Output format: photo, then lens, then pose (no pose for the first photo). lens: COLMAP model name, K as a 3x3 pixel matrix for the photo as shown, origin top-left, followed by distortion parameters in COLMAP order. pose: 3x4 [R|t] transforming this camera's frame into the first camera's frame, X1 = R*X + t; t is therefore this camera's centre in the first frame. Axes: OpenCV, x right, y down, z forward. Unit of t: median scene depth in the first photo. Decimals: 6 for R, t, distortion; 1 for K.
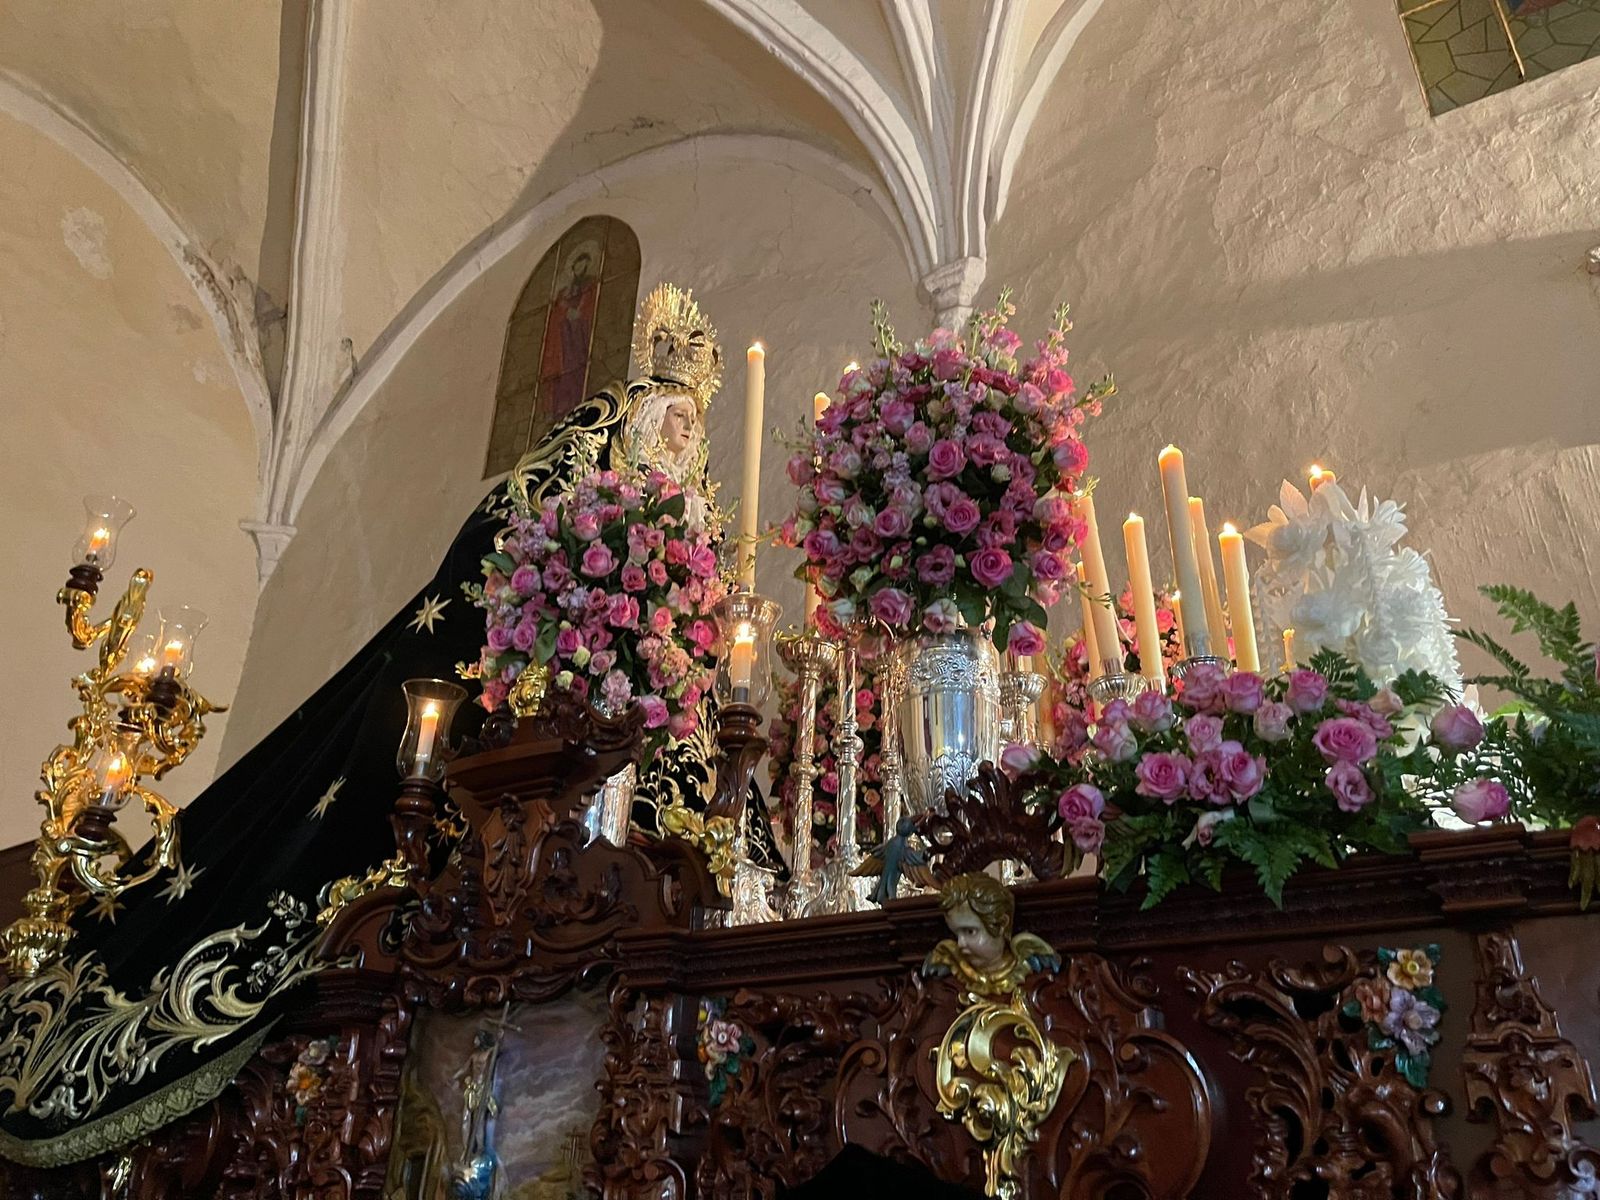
lens RADIAL K [[1176.5, 0, 835.5], [0, 1176.5, 628.0], [0, 0, 1]] dist [0.073719, -0.095525]
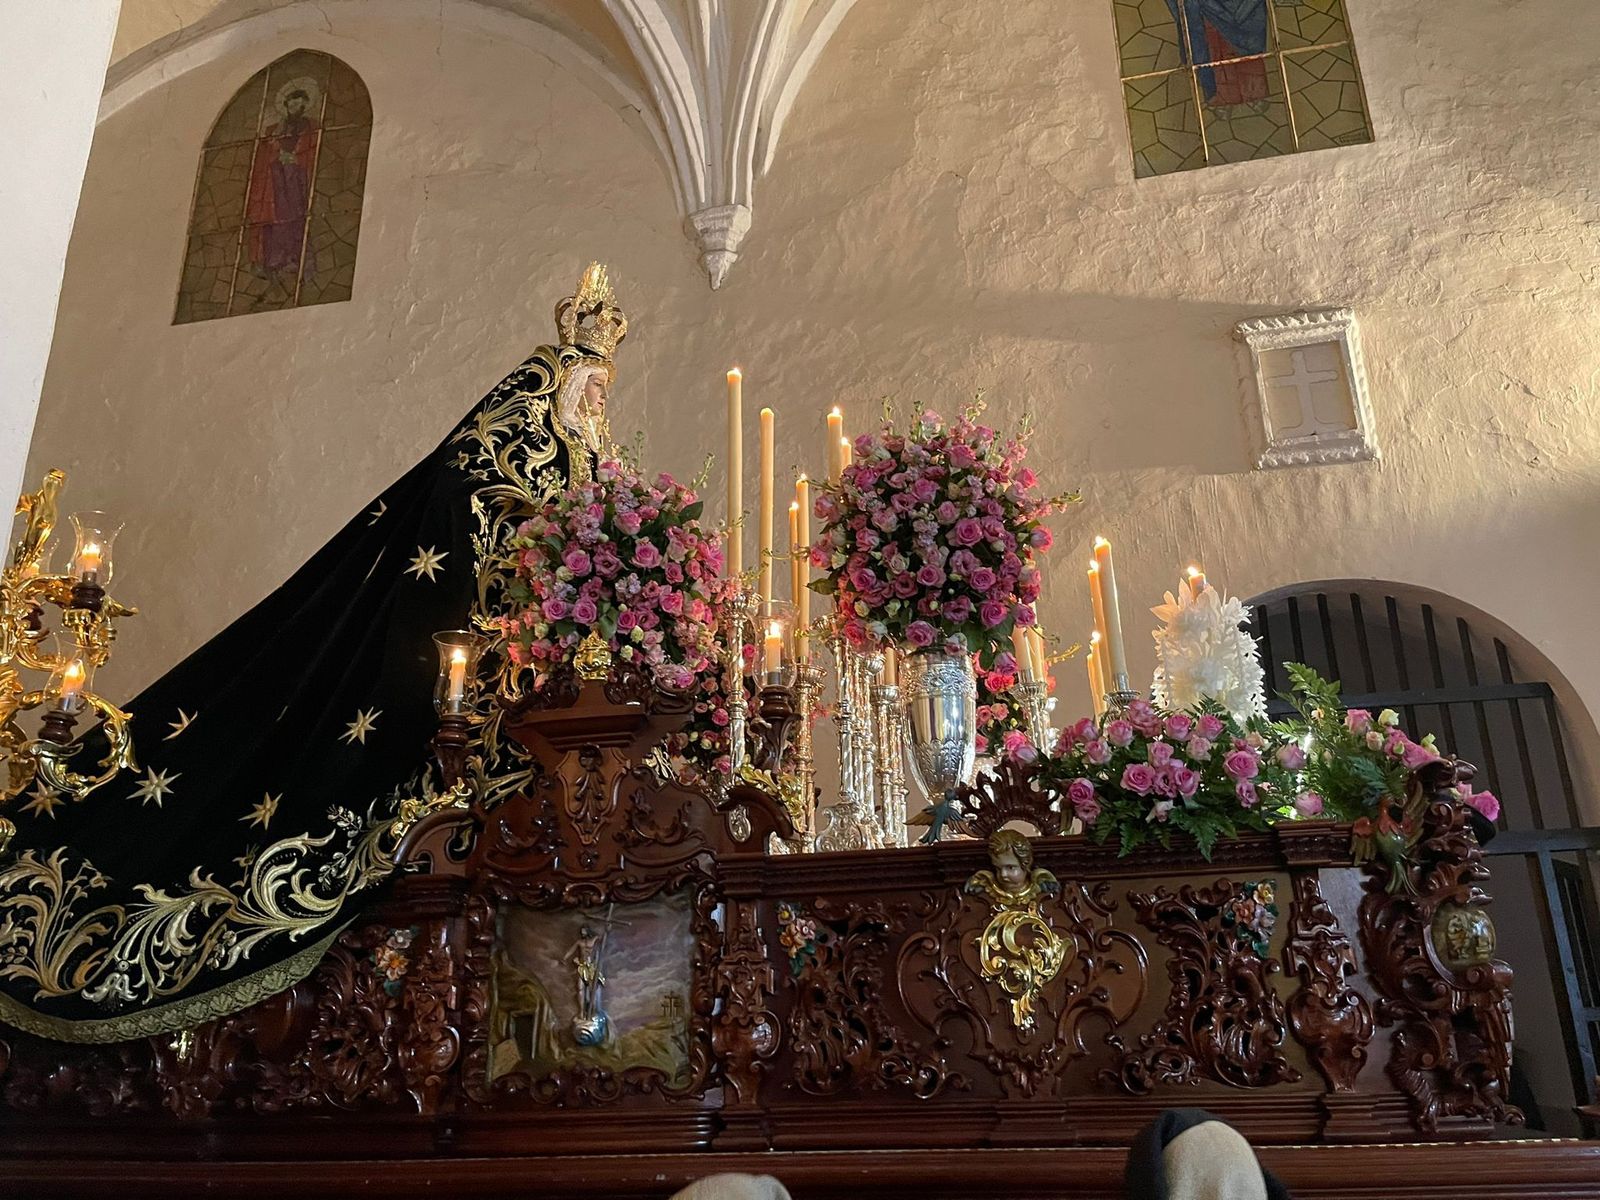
lens RADIAL K [[1174.5, 0, 803.6], [0, 1174.5, 643.3], [0, 0, 1]] dist [0.072920, -0.094003]
pose [[0.939034, 0.065893, 0.337450, -0.458855], [-0.108885, 0.987940, 0.110088, -0.120410], [-0.326126, -0.140120, 0.934884, -0.225284]]
